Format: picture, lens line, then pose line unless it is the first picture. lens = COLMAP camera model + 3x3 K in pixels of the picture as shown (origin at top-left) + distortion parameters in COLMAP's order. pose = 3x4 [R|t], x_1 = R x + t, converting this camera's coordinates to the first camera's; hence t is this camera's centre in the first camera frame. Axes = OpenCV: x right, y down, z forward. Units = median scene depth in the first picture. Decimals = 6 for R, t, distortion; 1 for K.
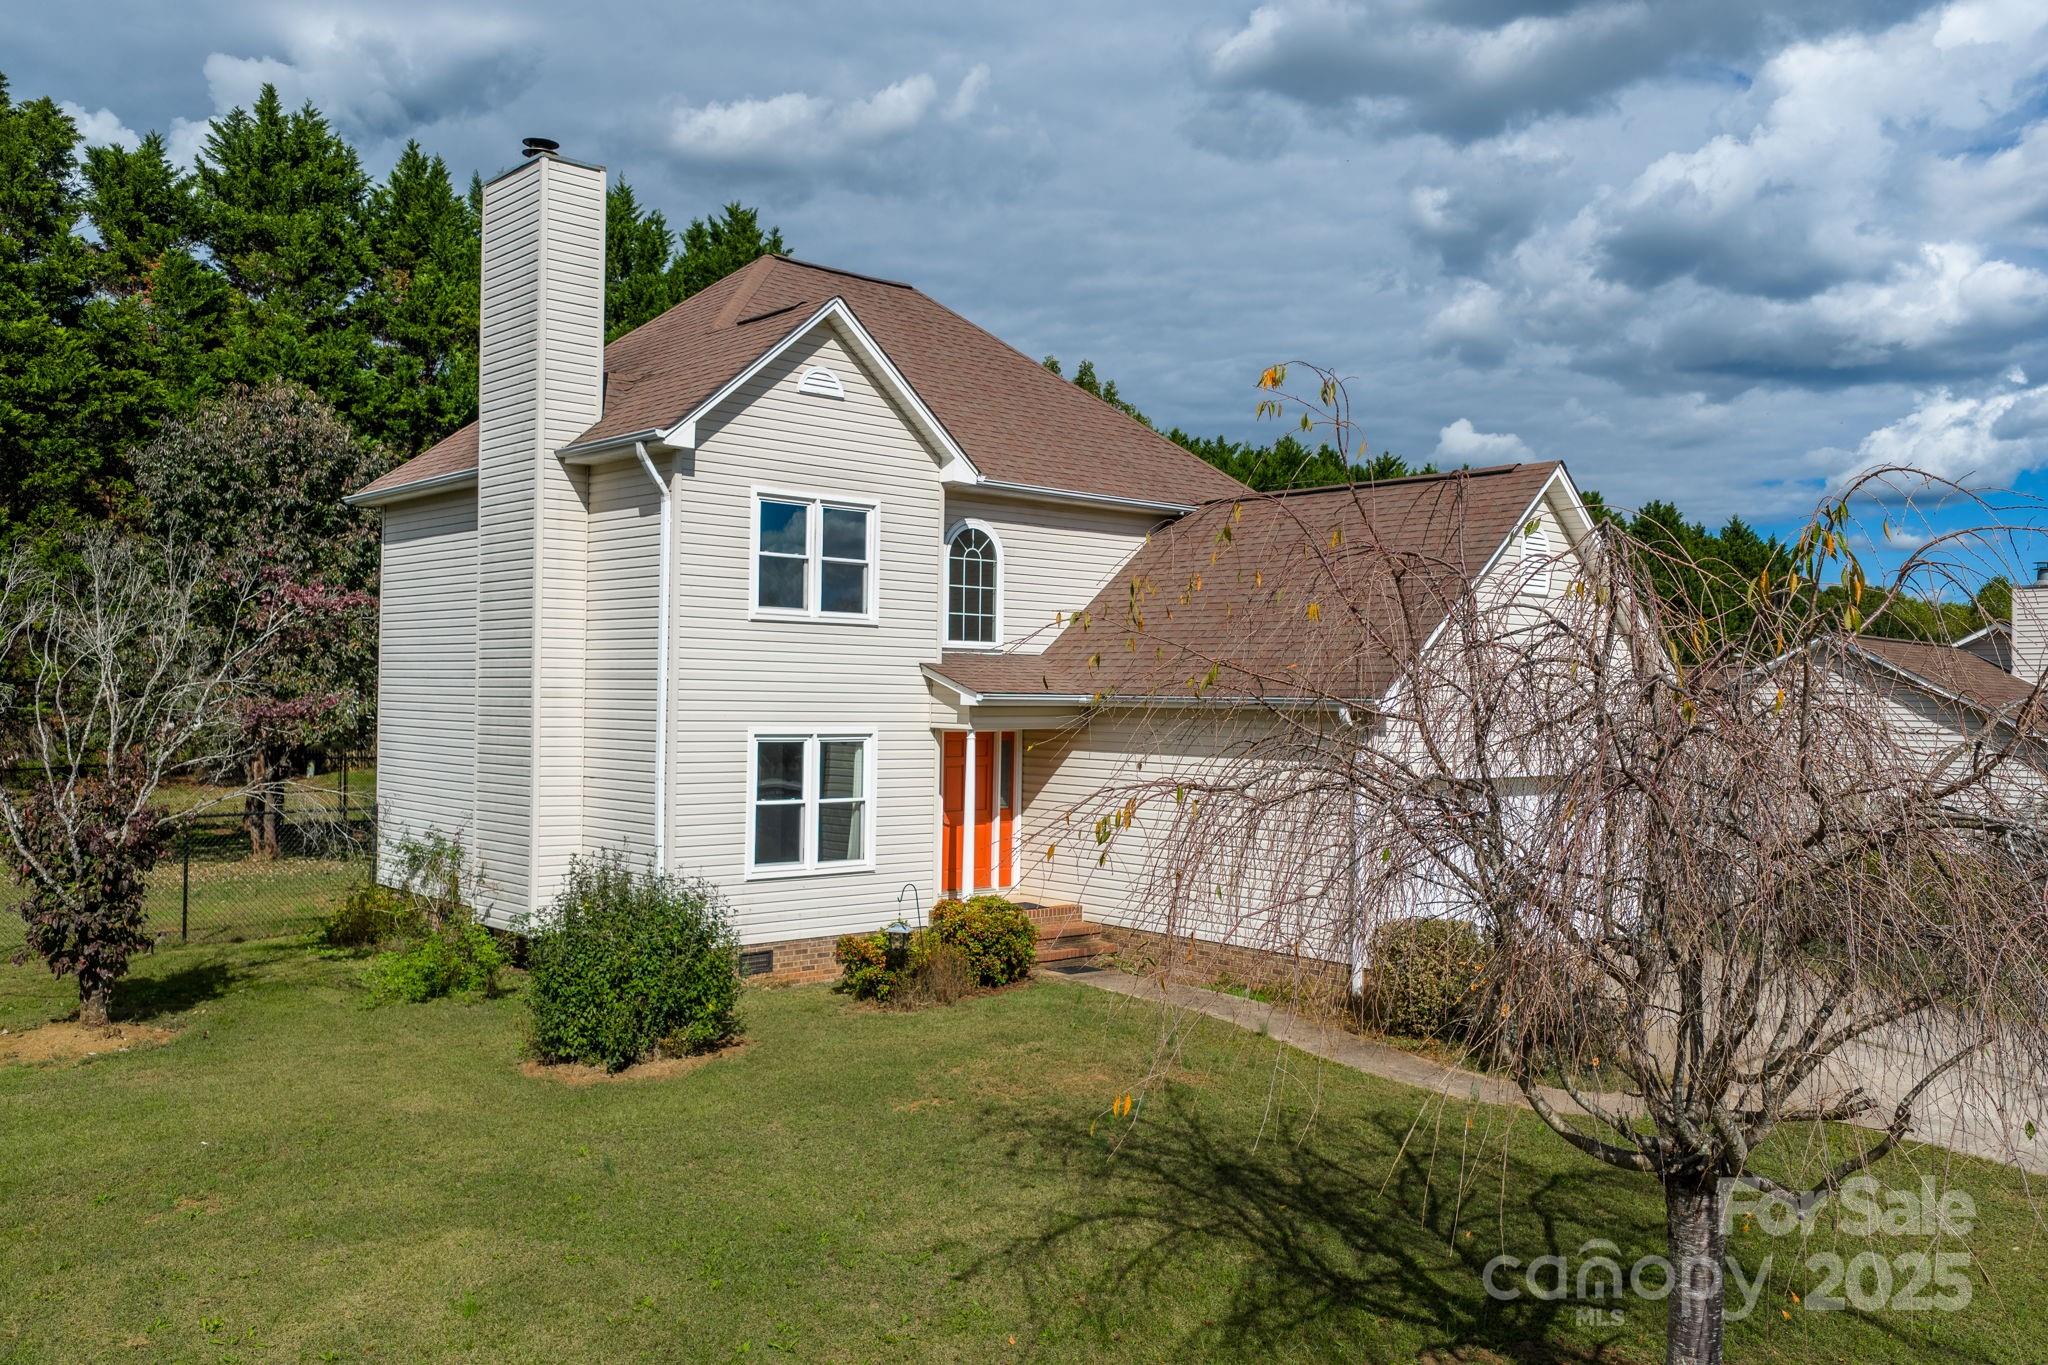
lens RADIAL K [[1708.9, 0, 1033.6], [0, 1708.9, 670.0], [0, 0, 1]] dist [0.007316, -0.003069]
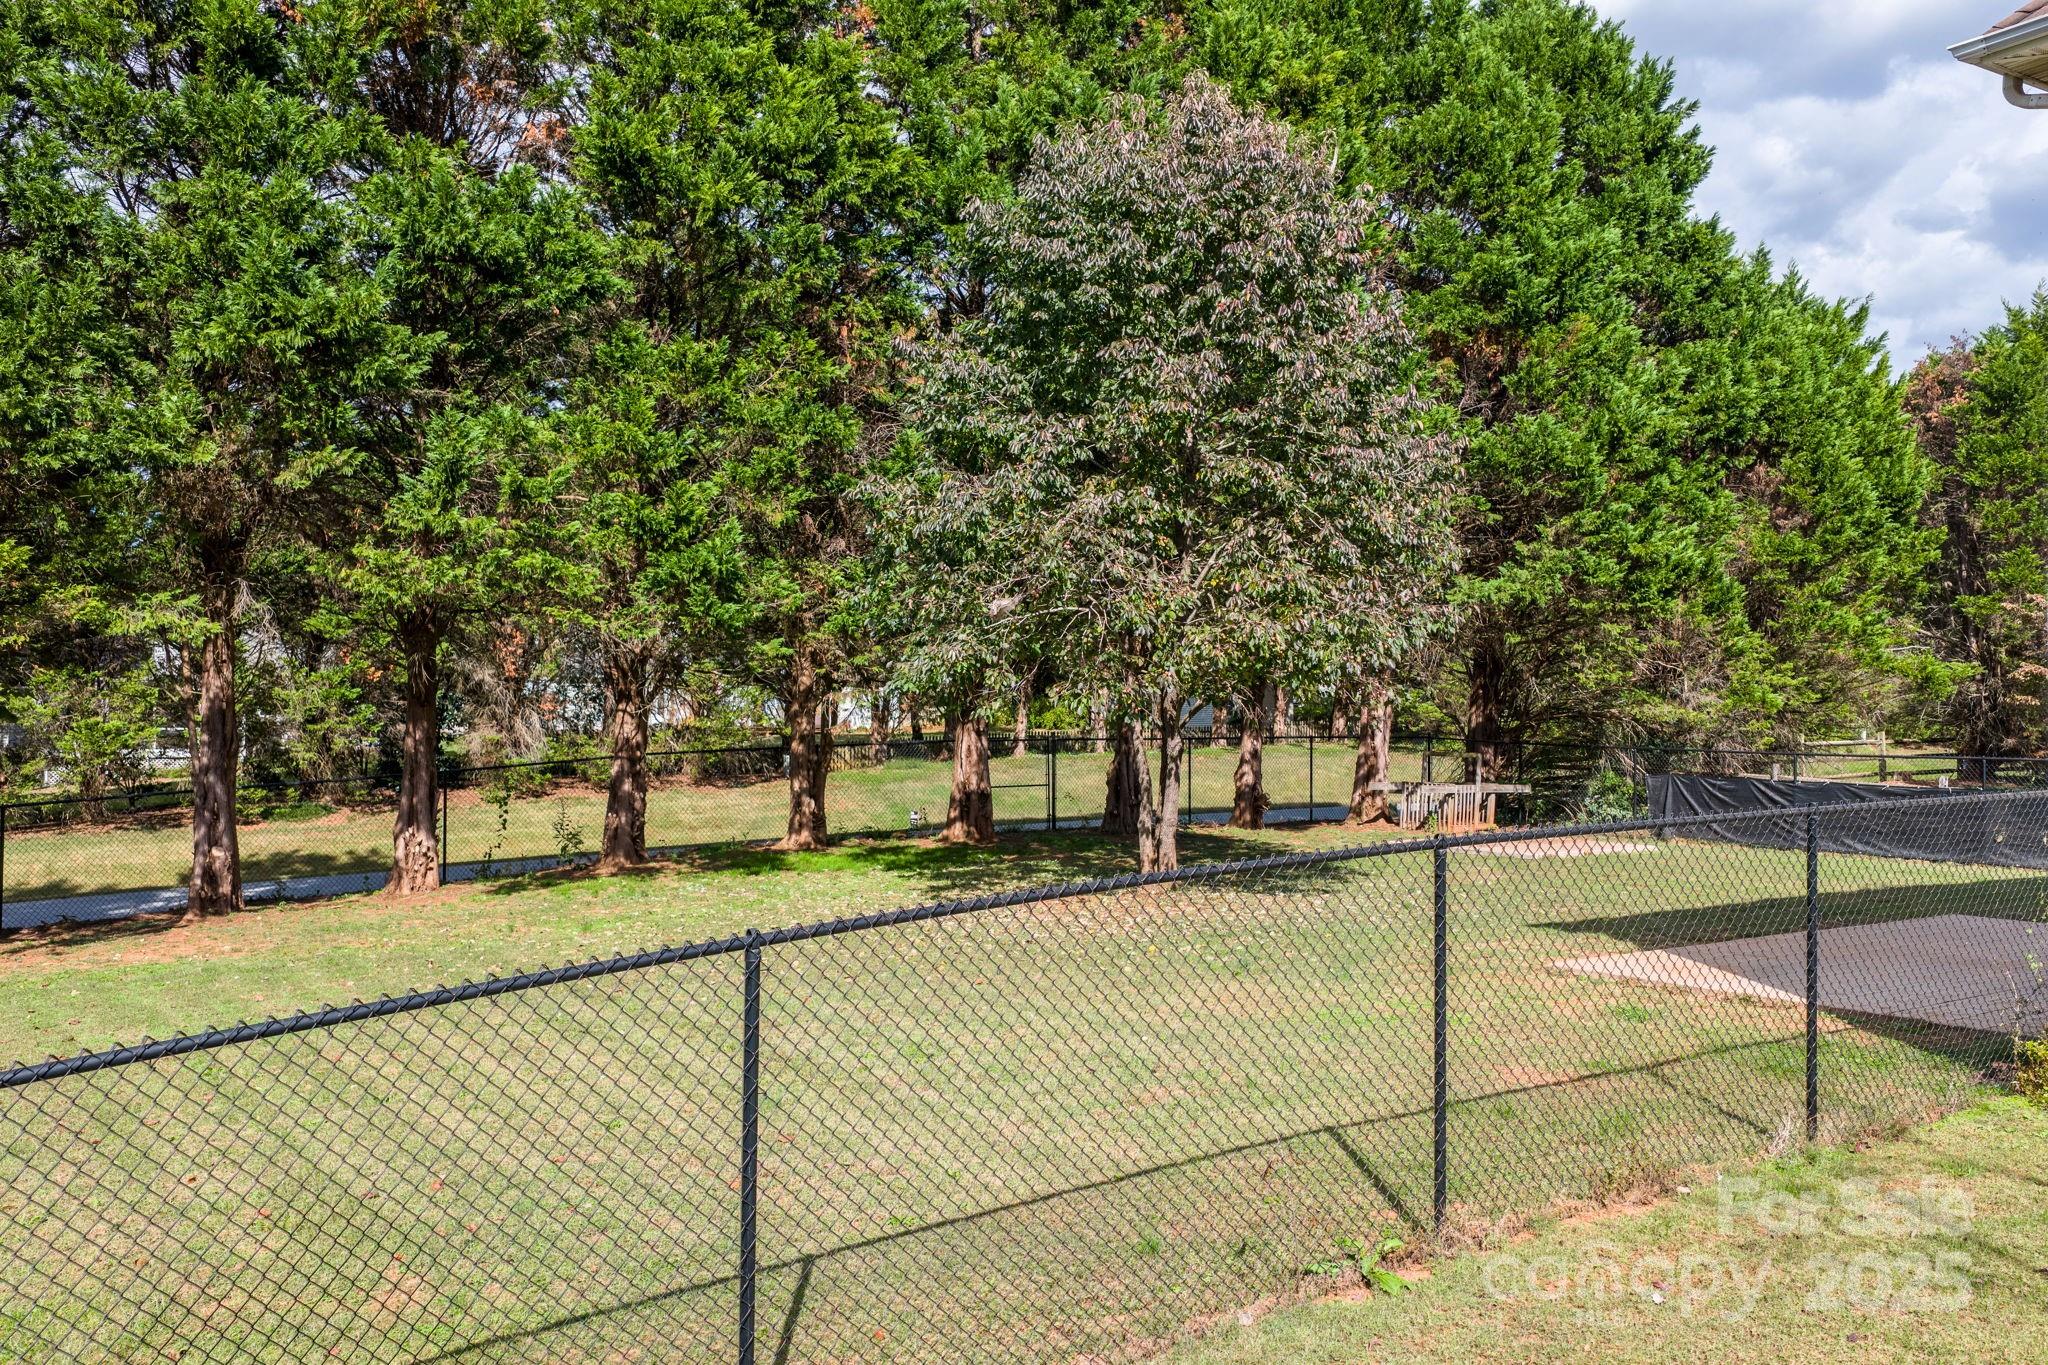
lens RADIAL K [[1708.9, 0, 1015.6], [0, 1708.9, 684.7], [0, 0, 1]] dist [0.007316, -0.003069]
pose [[0.986858, -0.011493, -0.161182, -0.670163], [0.011891, 0.999928, 0.001499, 0.061843], [0.161153, -0.003396, 0.986924, 0.662136]]
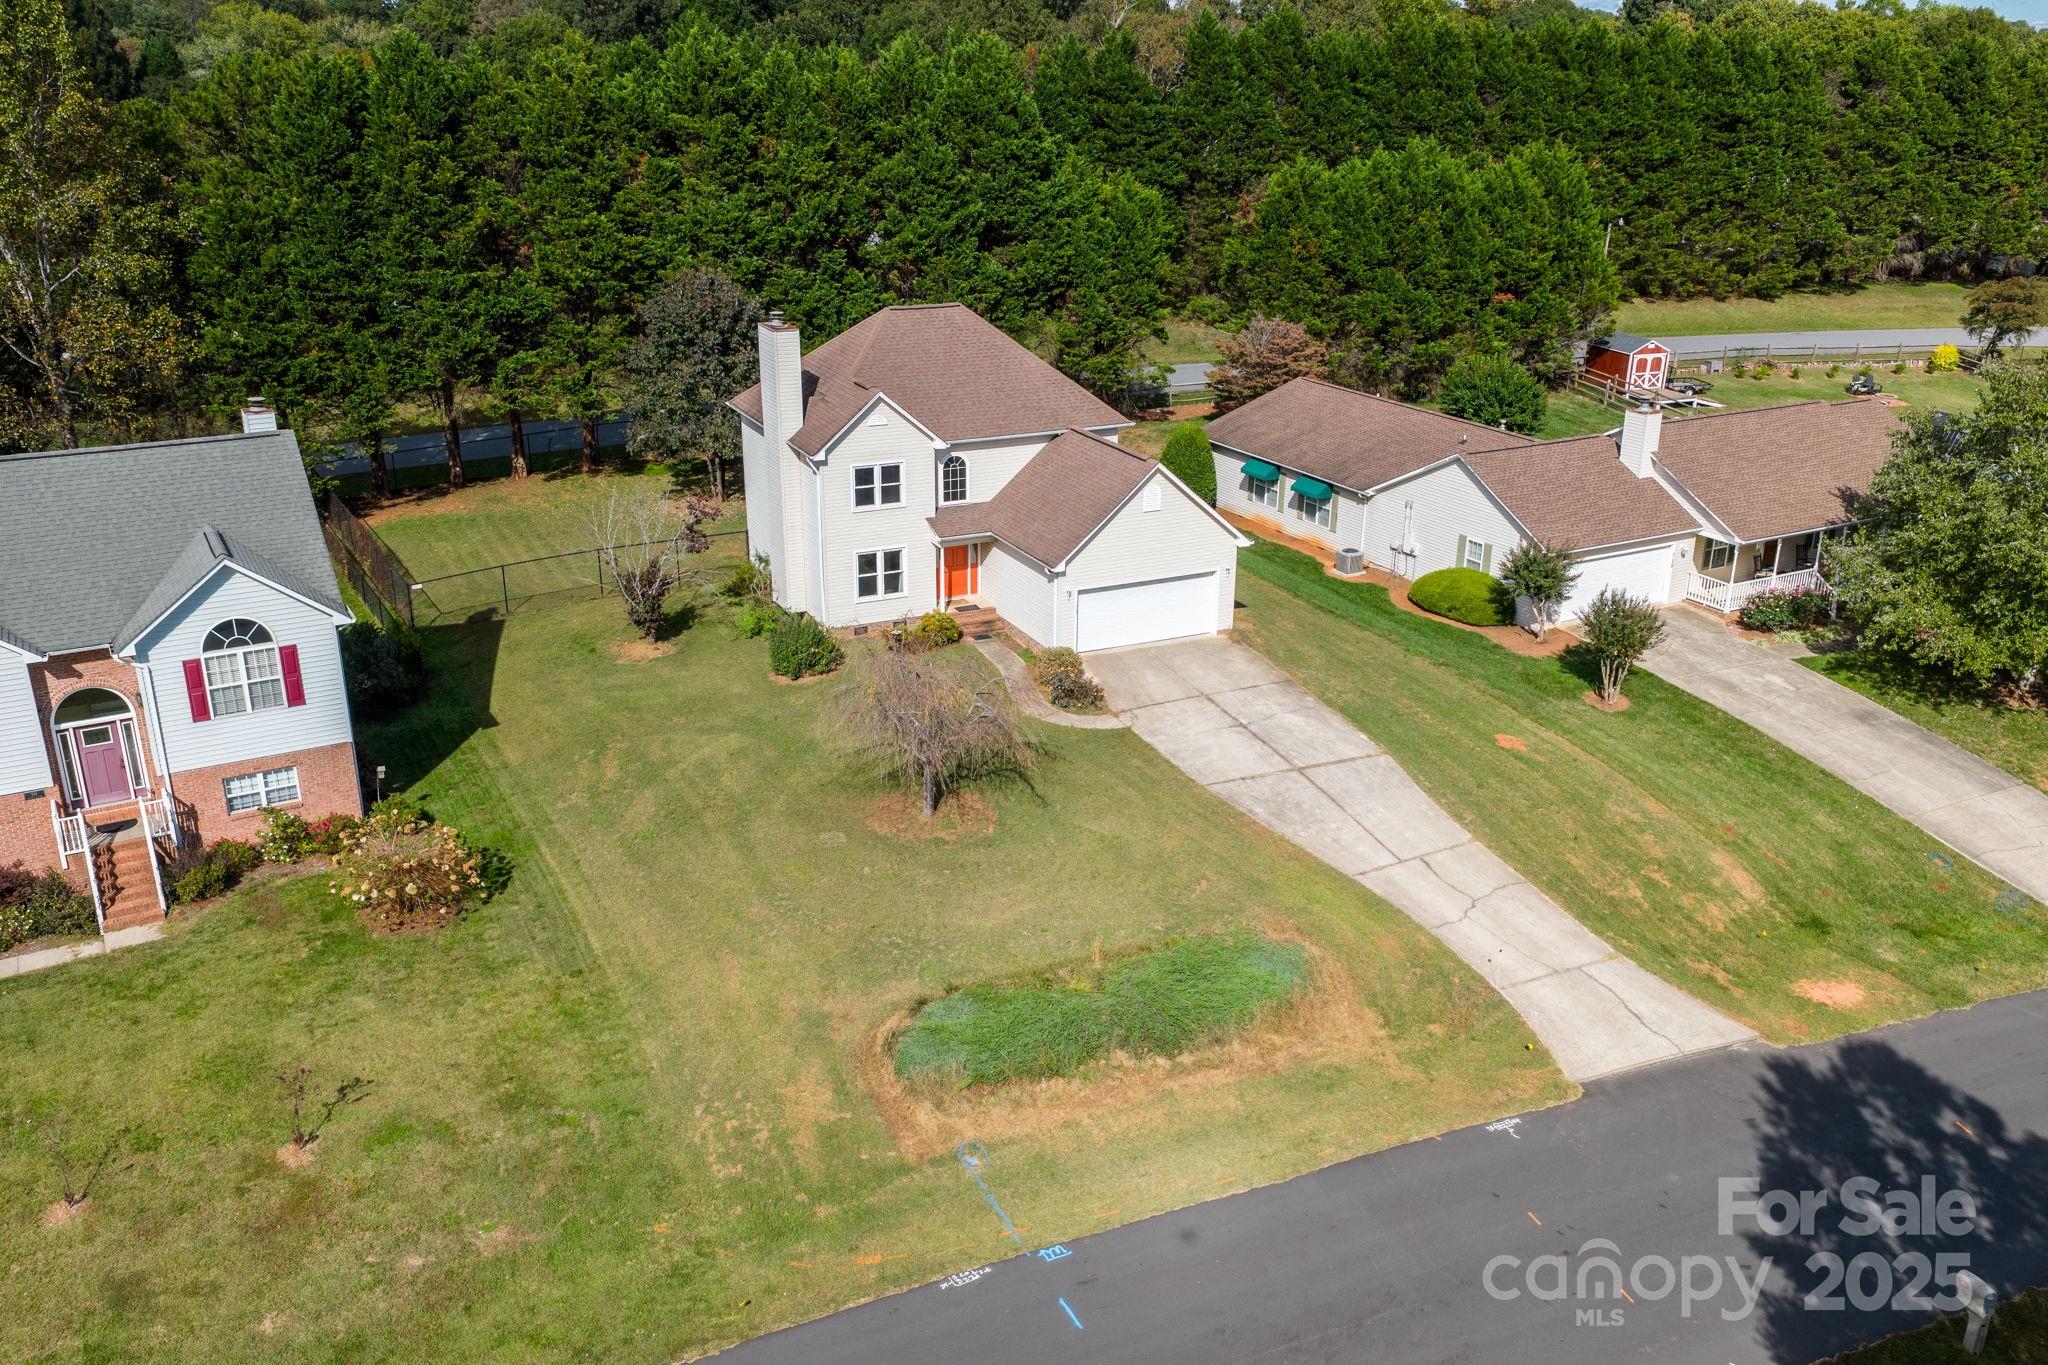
lens RADIAL K [[1708.9, 0, 981.3], [0, 1708.9, 681.6], [0, 0, 1]] dist [0.007316, -0.003069]
pose [[0.953053, 0.093932, -0.287865, 0.783097], [0.017405, 0.932104, 0.361773, -0.708838], [0.302302, -0.349799, 0.886710, -1.352211]]
